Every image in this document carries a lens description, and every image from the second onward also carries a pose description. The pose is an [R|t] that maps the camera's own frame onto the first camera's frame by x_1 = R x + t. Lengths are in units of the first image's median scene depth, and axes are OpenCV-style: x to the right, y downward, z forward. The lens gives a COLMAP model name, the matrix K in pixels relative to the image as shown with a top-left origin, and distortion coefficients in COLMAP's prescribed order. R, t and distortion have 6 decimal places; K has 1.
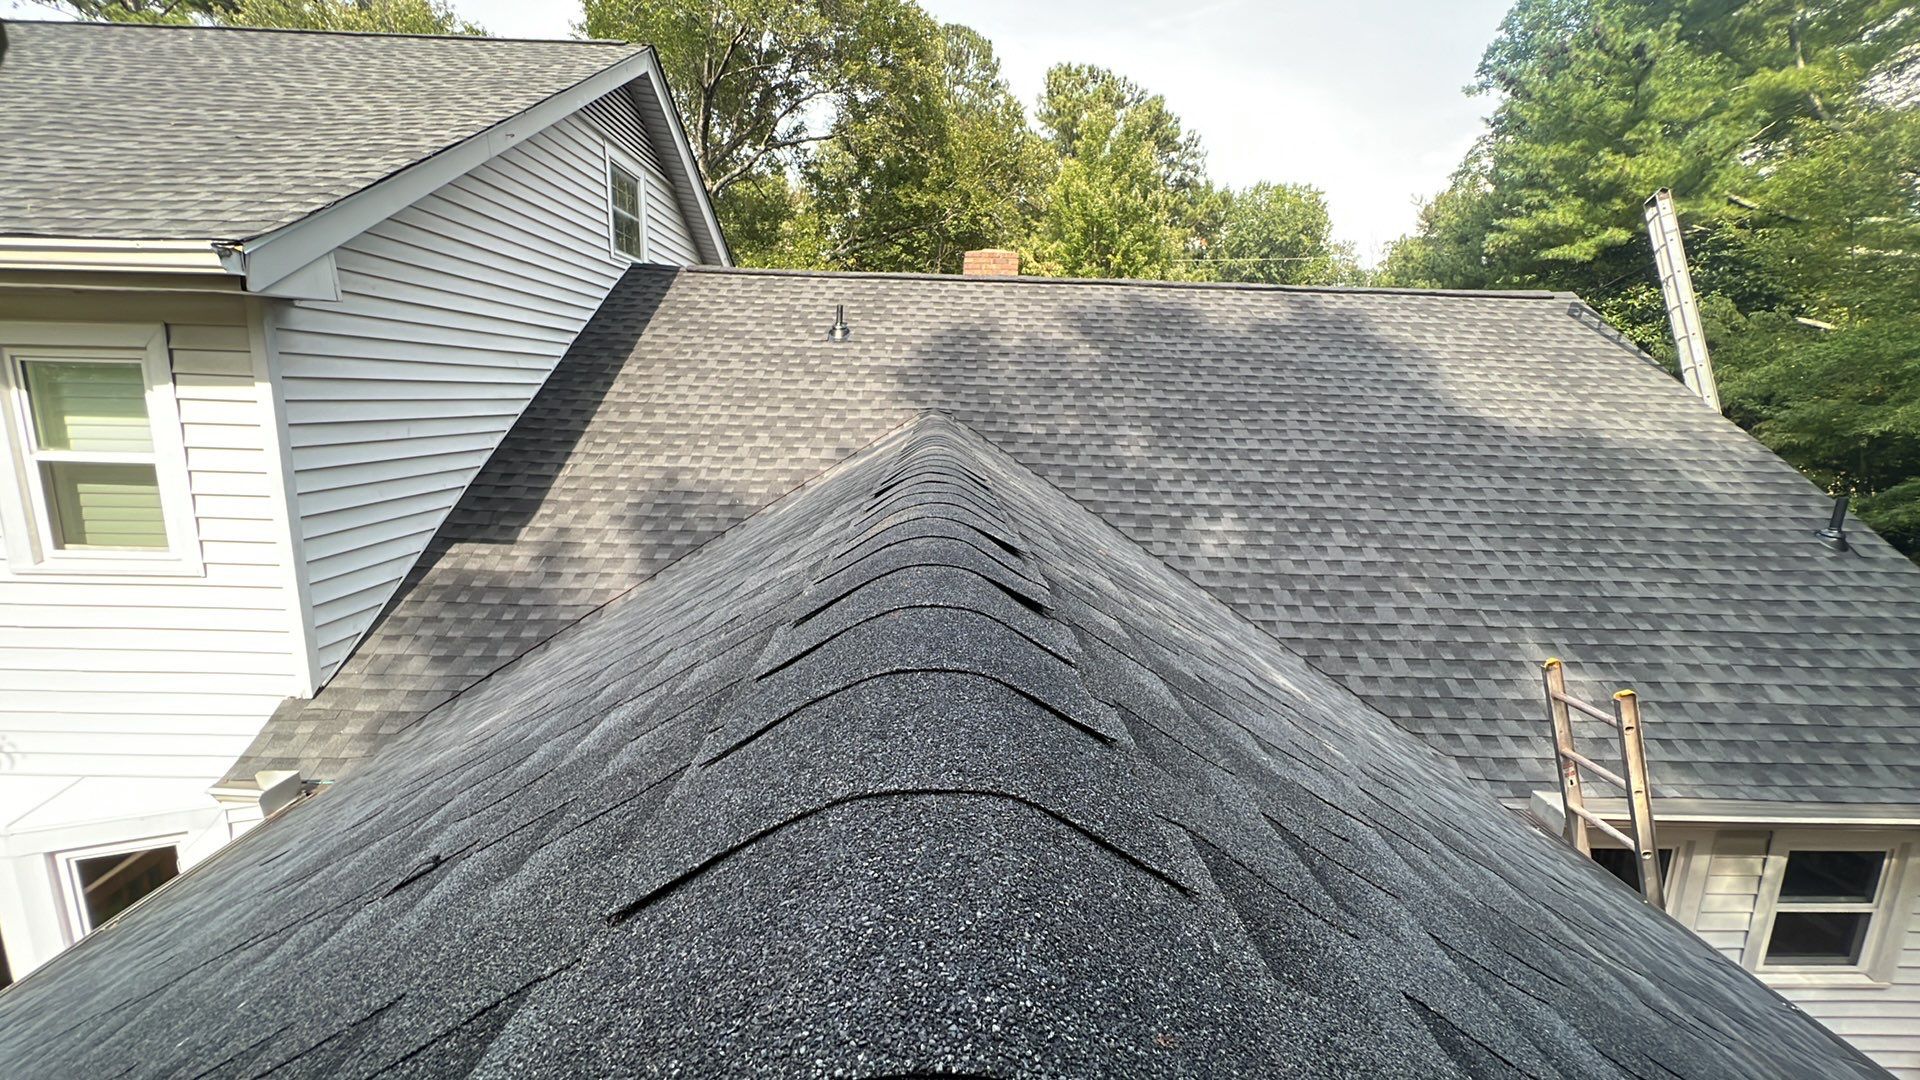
lens RADIAL K [[743.0, 0, 953.8], [0, 743.0, 535.1], [0, 0, 1]] dist [-0.014863, 0.004418]
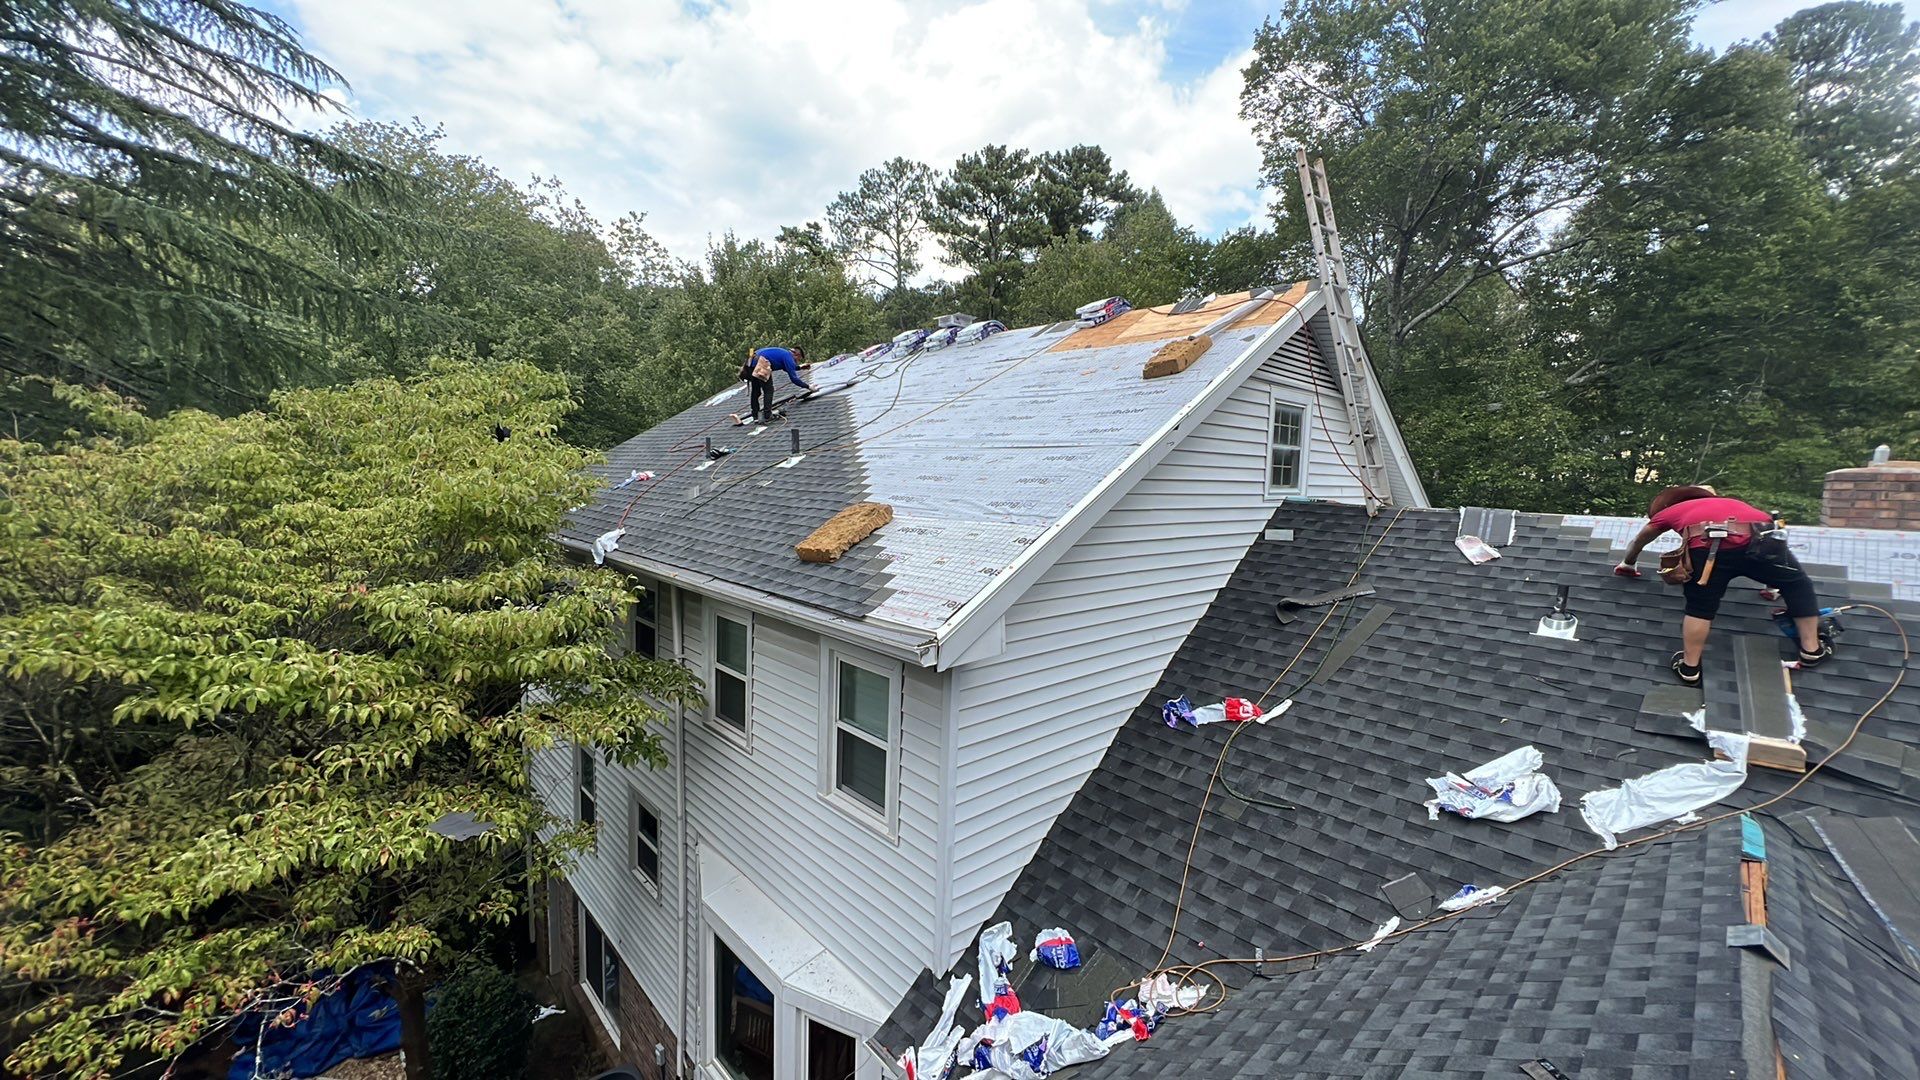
lens RADIAL K [[732.5, 0, 955.8], [0, 732.5, 539.4], [0, 0, 1]] dist [-0.004960, 0.001034]
pose [[0.666866, 0.055277, -0.743125, -0.023167], [-0.146474, 0.987513, -0.057988, -0.244008], [0.730640, 0.147519, 0.666636, 0.090790]]
